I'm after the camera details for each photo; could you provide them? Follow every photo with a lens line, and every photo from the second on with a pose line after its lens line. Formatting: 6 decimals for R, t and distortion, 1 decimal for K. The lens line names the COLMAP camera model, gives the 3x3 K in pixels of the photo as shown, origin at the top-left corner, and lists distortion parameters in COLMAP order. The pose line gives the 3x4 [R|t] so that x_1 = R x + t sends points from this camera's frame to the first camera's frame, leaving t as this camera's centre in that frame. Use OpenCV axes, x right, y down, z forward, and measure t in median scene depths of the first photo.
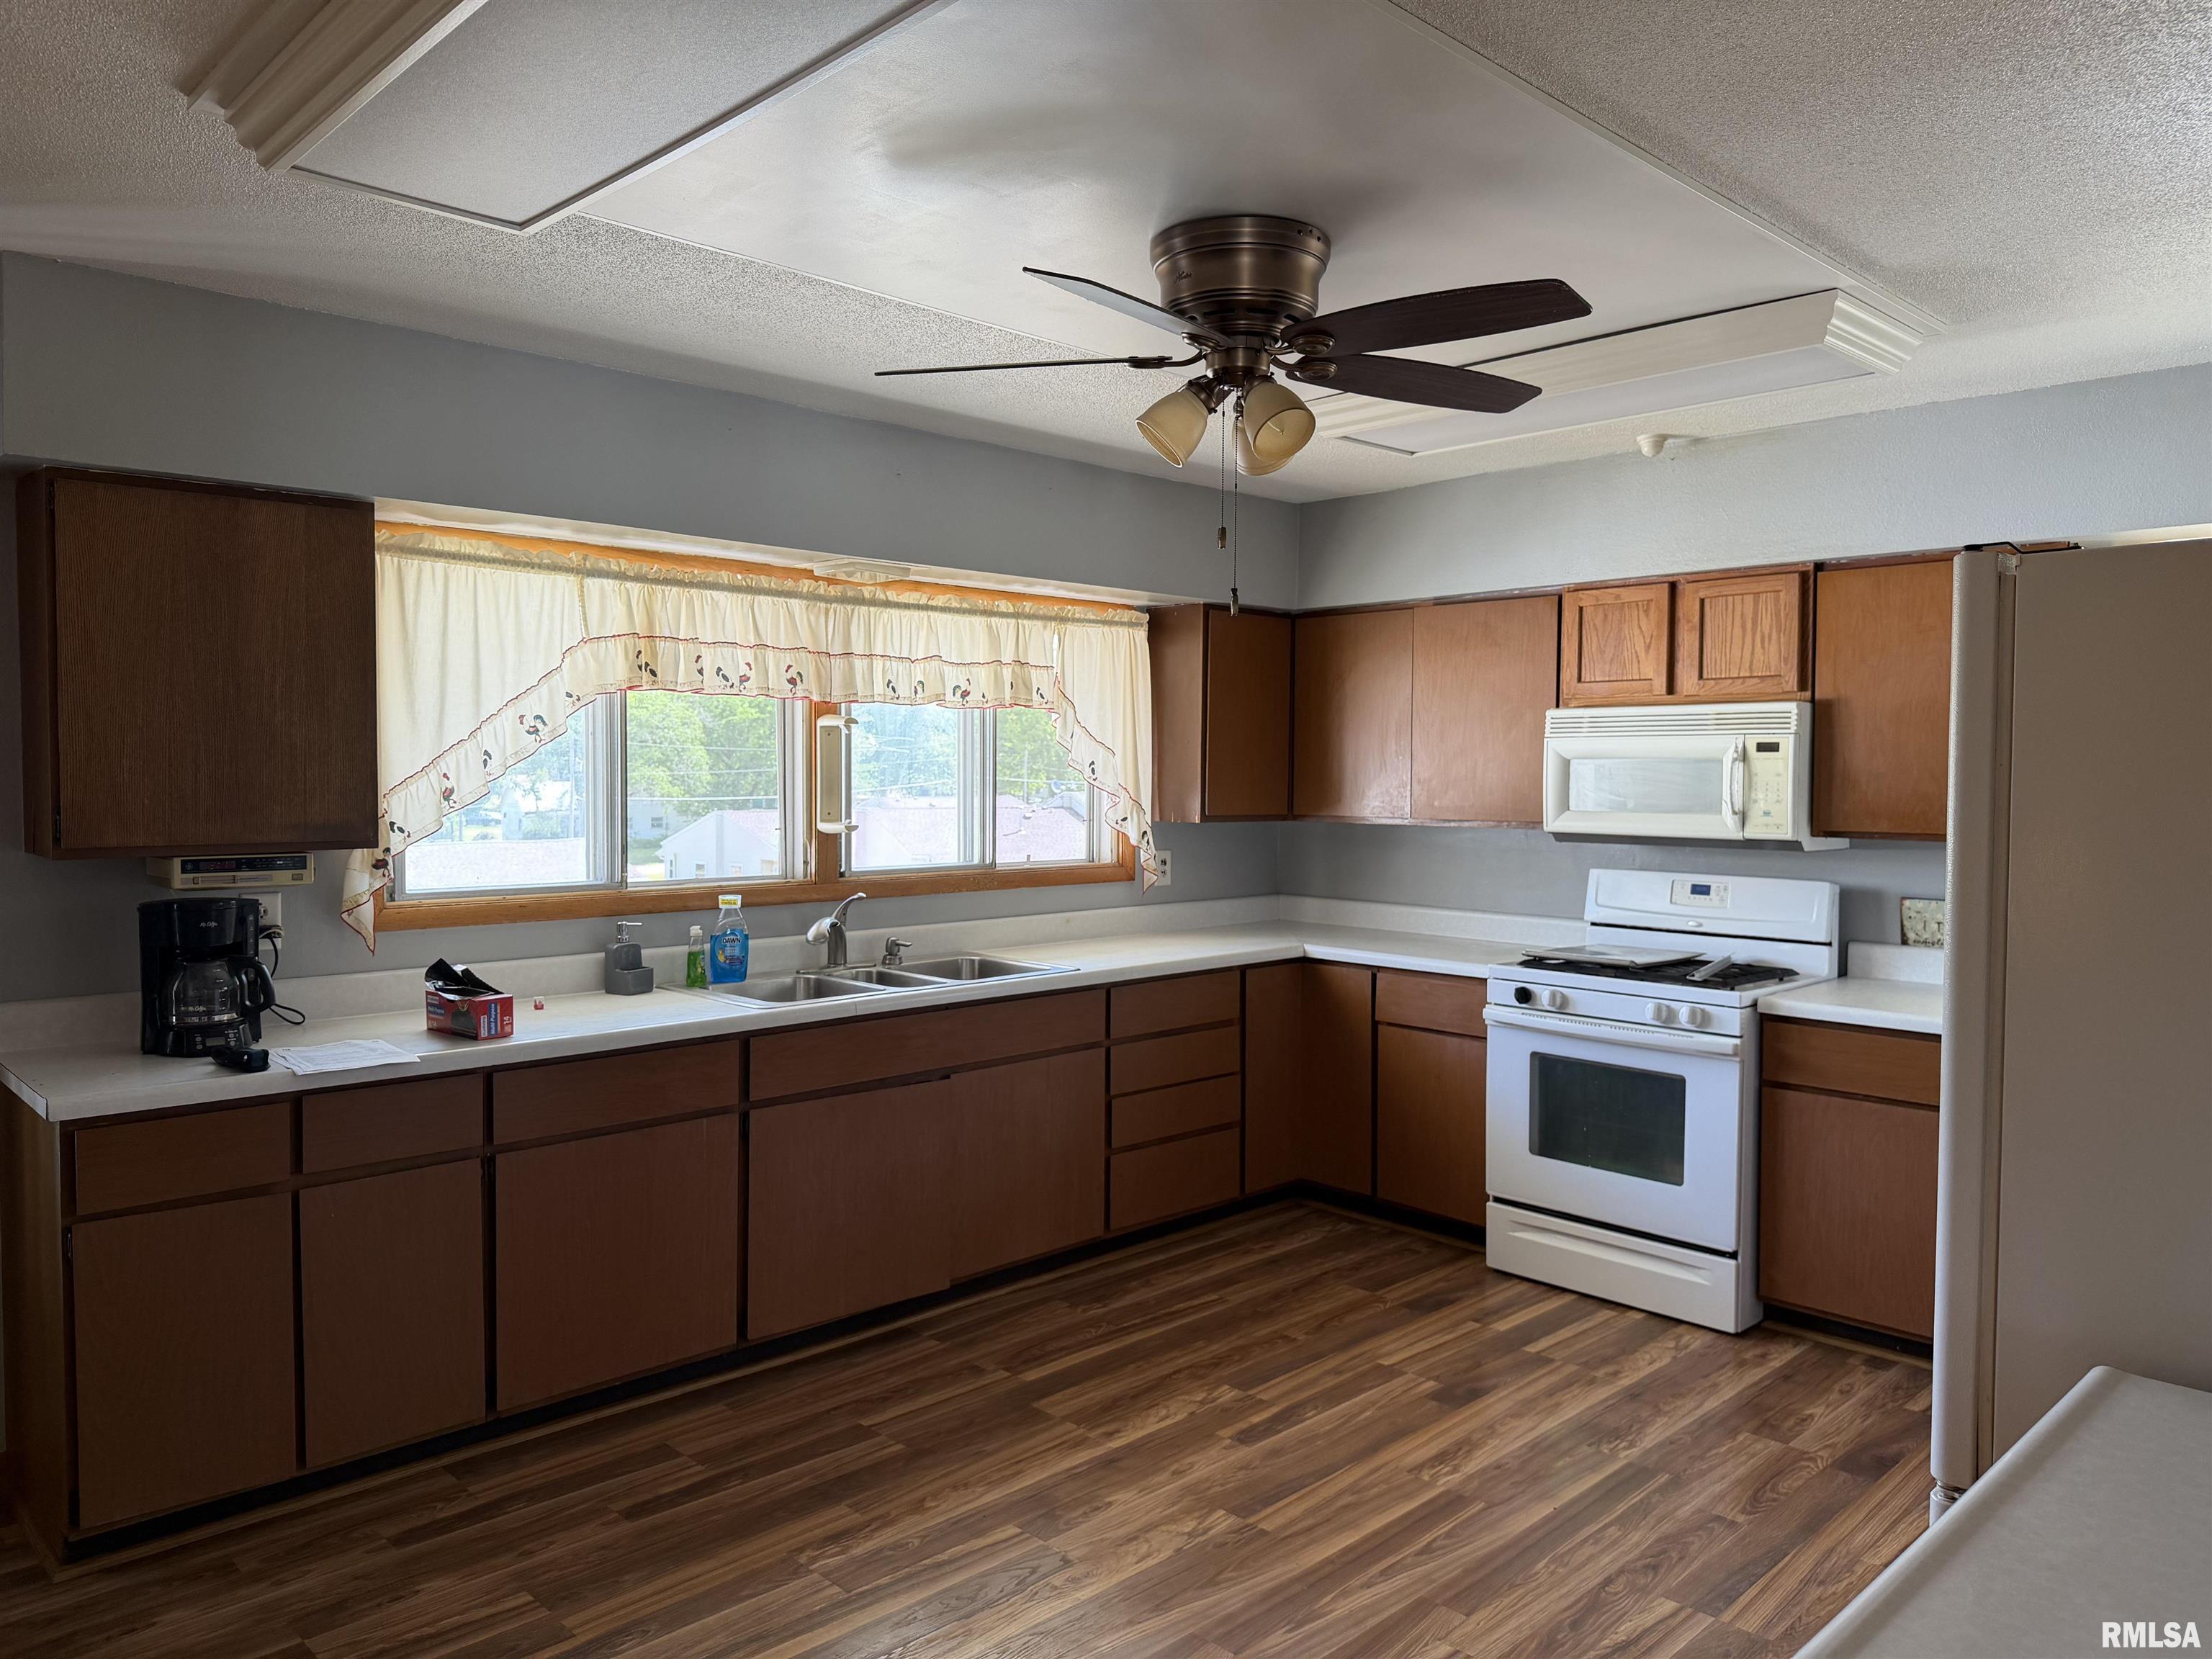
lens RADIAL K [[1553.0, 0, 1112.5], [0, 1553.0, 821.4], [0, 0, 1]] dist [0.008816, -0.027048]
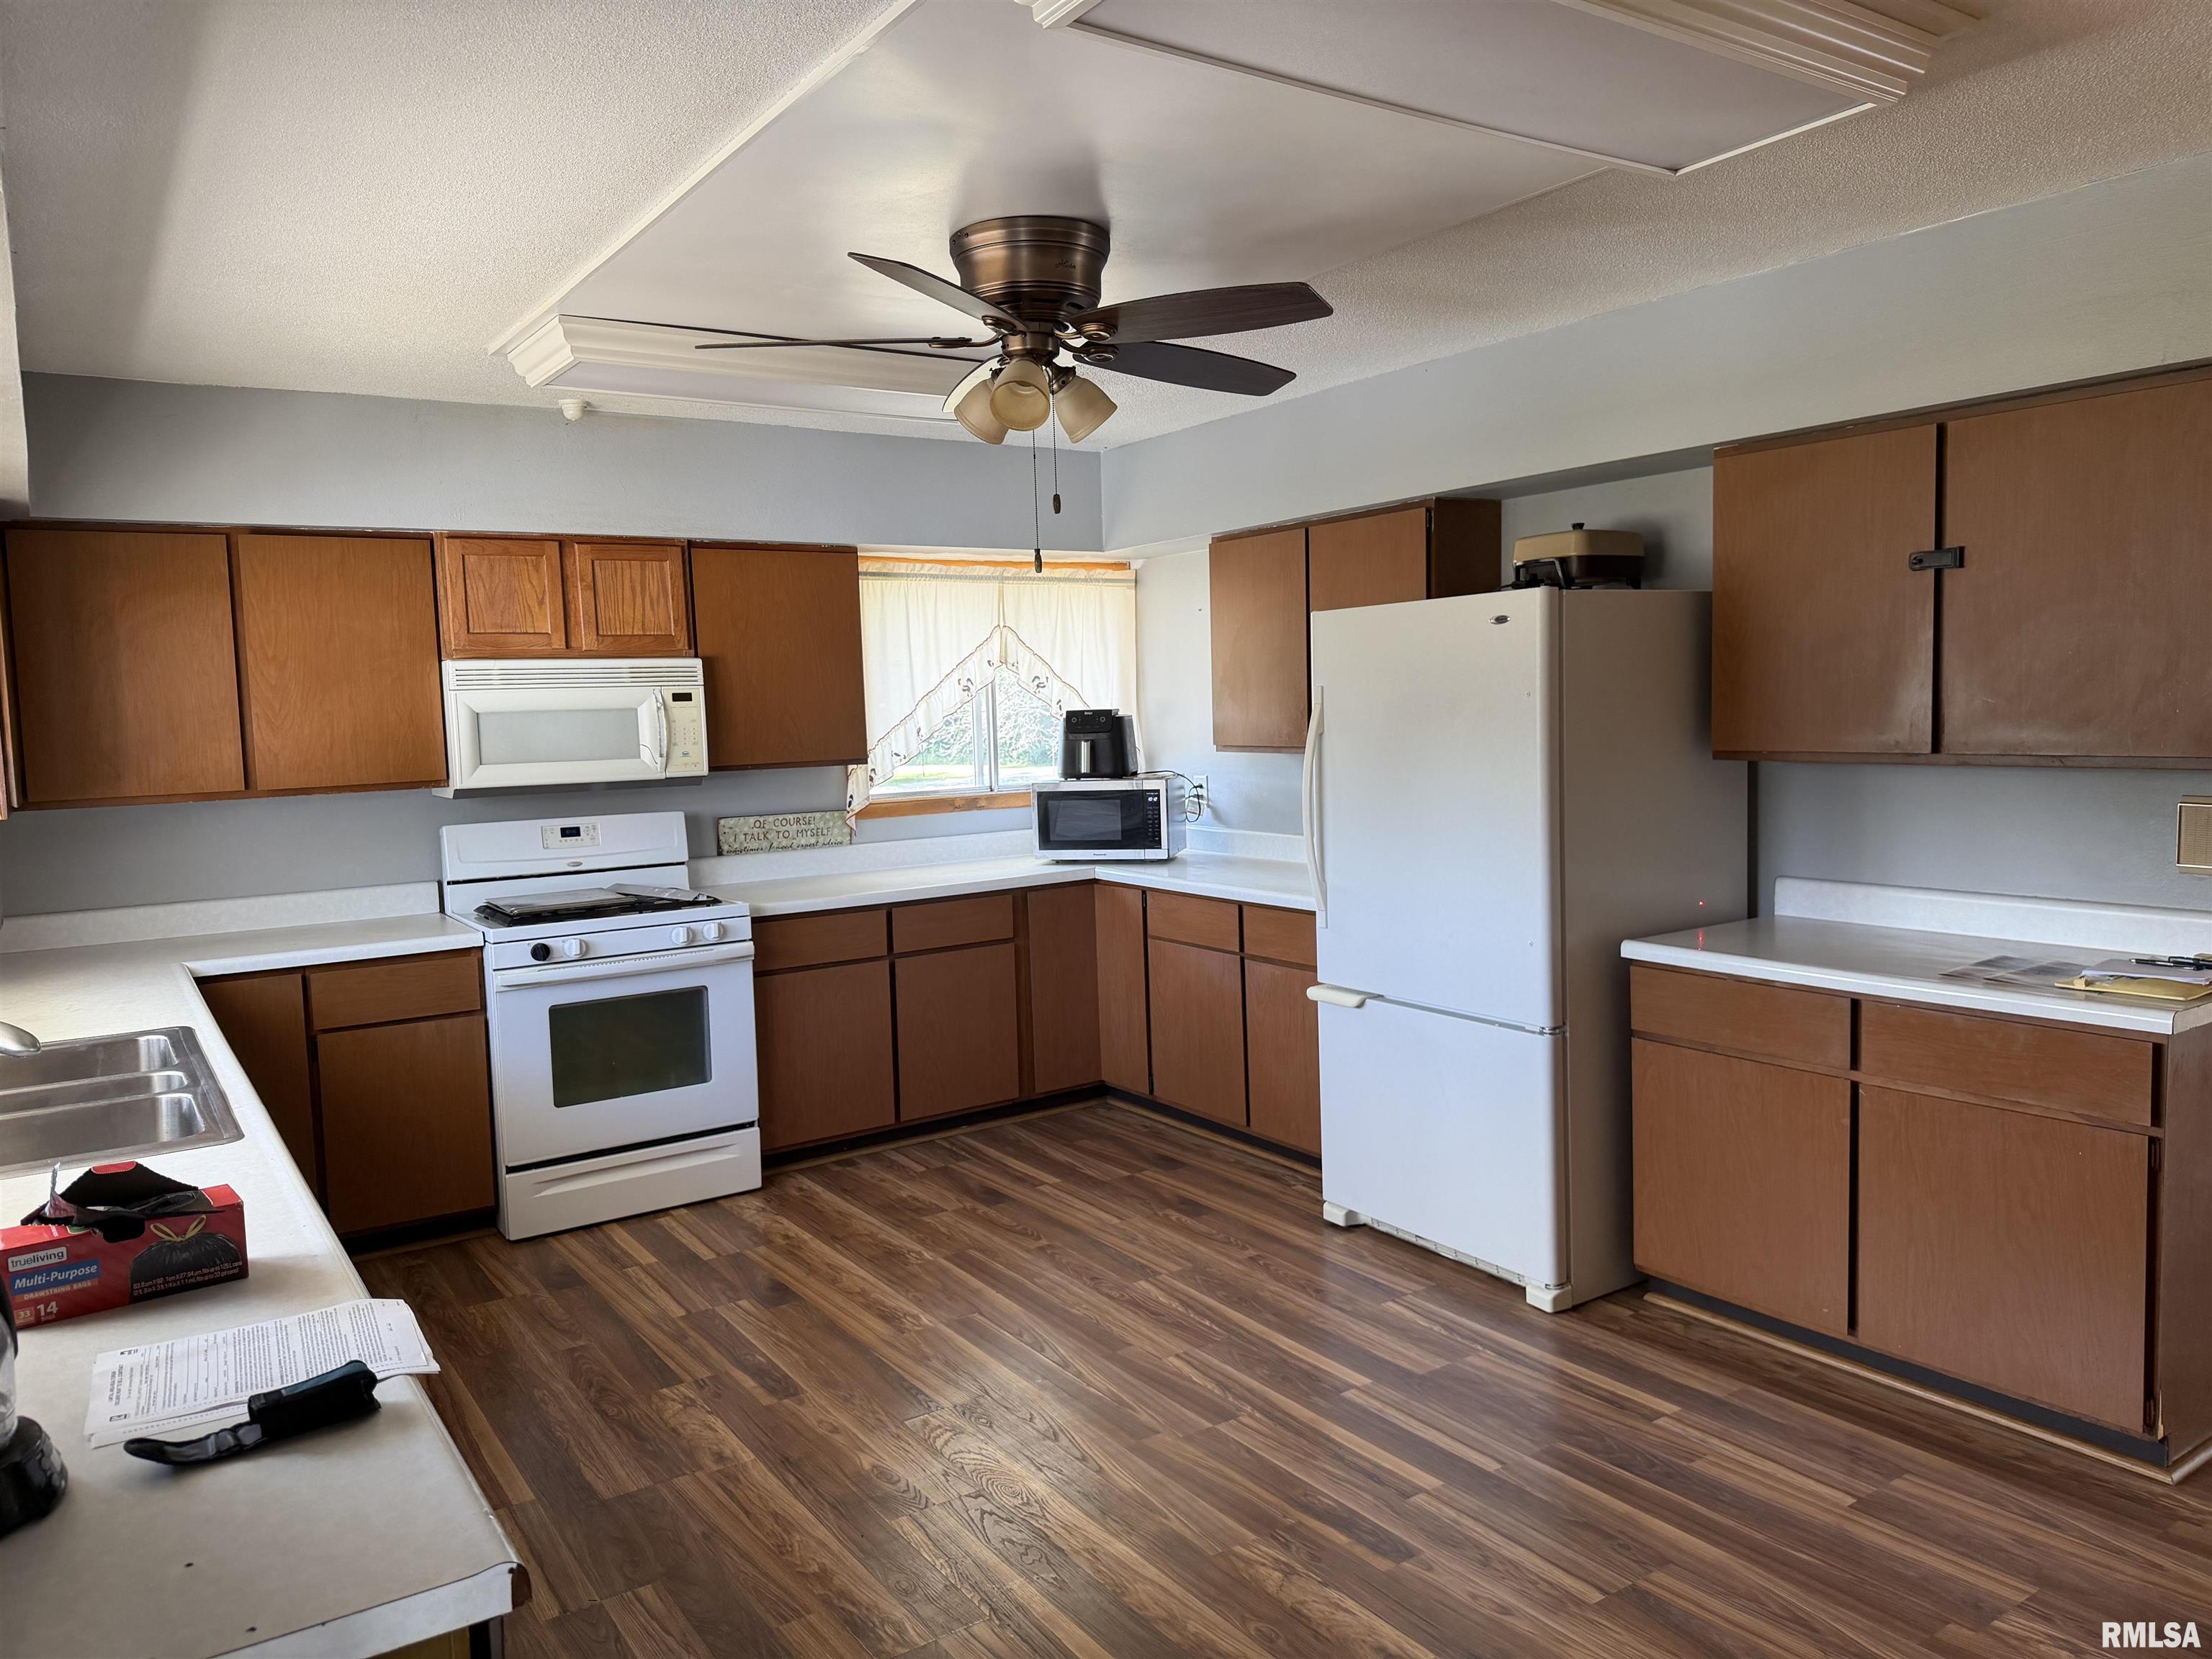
lens RADIAL K [[1553.0, 0, 1123.1], [0, 1553.0, 834.4], [0, 0, 1]] dist [0.008816, -0.027048]
pose [[0.160761, -0.100349, 0.981879, -0.665673], [0.062160, 0.993873, 0.091398, -0.031142], [-0.985034, 0.046340, 0.166013, 0.485542]]
